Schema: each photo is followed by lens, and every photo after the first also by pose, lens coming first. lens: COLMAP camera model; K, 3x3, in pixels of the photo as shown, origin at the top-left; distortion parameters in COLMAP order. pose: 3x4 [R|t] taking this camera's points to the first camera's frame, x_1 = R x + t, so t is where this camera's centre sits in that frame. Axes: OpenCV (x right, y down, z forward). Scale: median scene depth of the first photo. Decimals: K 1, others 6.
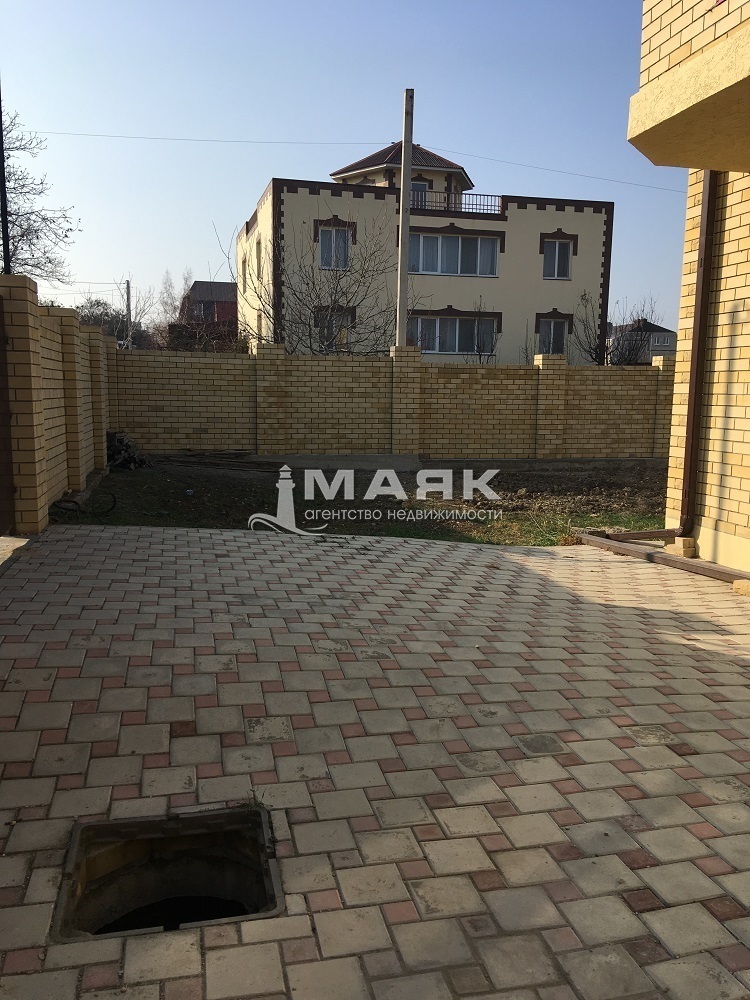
lens RADIAL K [[845.8, 0, 376.1], [0, 845.8, 502.7], [0, 0, 1]] dist [0.100915, -0.151005]
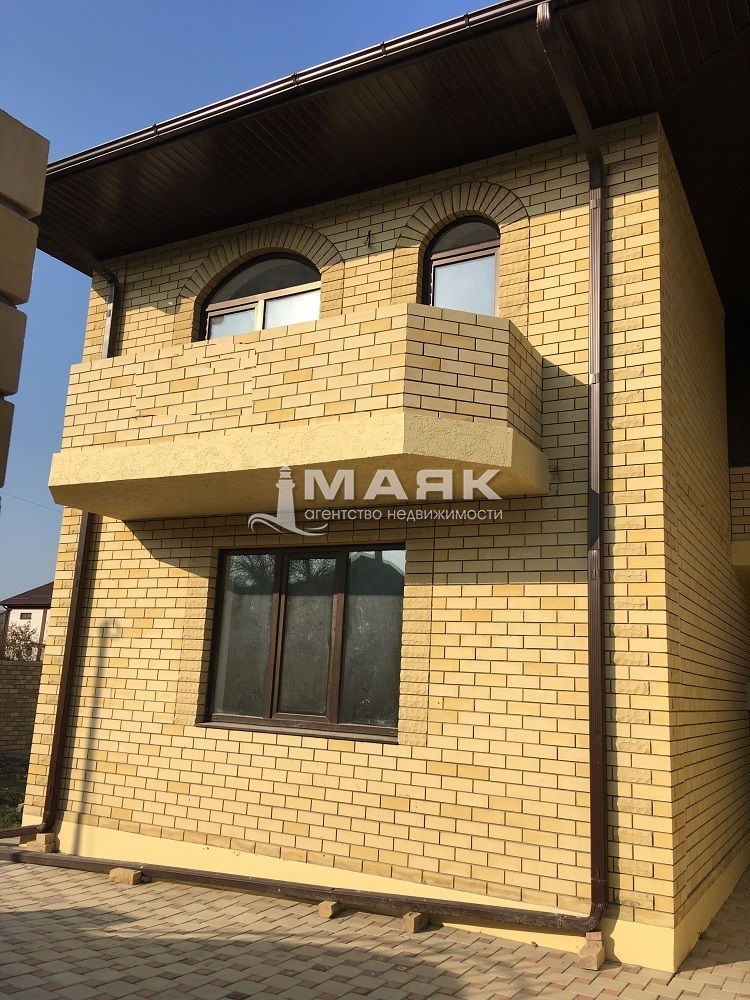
lens RADIAL K [[845.8, 0, 372.5], [0, 845.8, 500.0], [0, 0, 1]] dist [0.100915, -0.151005]
pose [[0.665894, 0.176781, 0.724799, -0.228181], [0.055785, 0.957002, -0.284668, -0.030359], [-0.743958, 0.229991, 0.627400, -0.072704]]
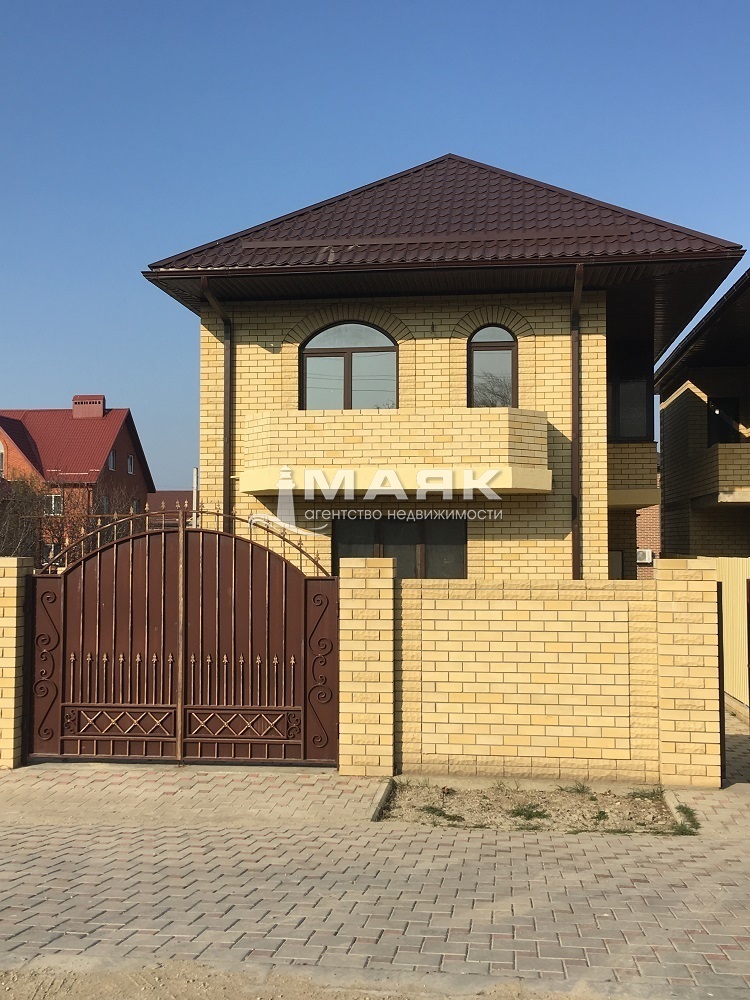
lens RADIAL K [[1100.7, 0, 377.3], [0, 1100.7, 496.4], [0, 0, 1]] dist [0.062070, 0.000000]
pose [[0.328092, 0.035060, 0.943995, -1.699127], [0.130022, 0.988124, -0.081889, -0.138462], [-0.935655, 0.149607, 0.319637, -0.038623]]
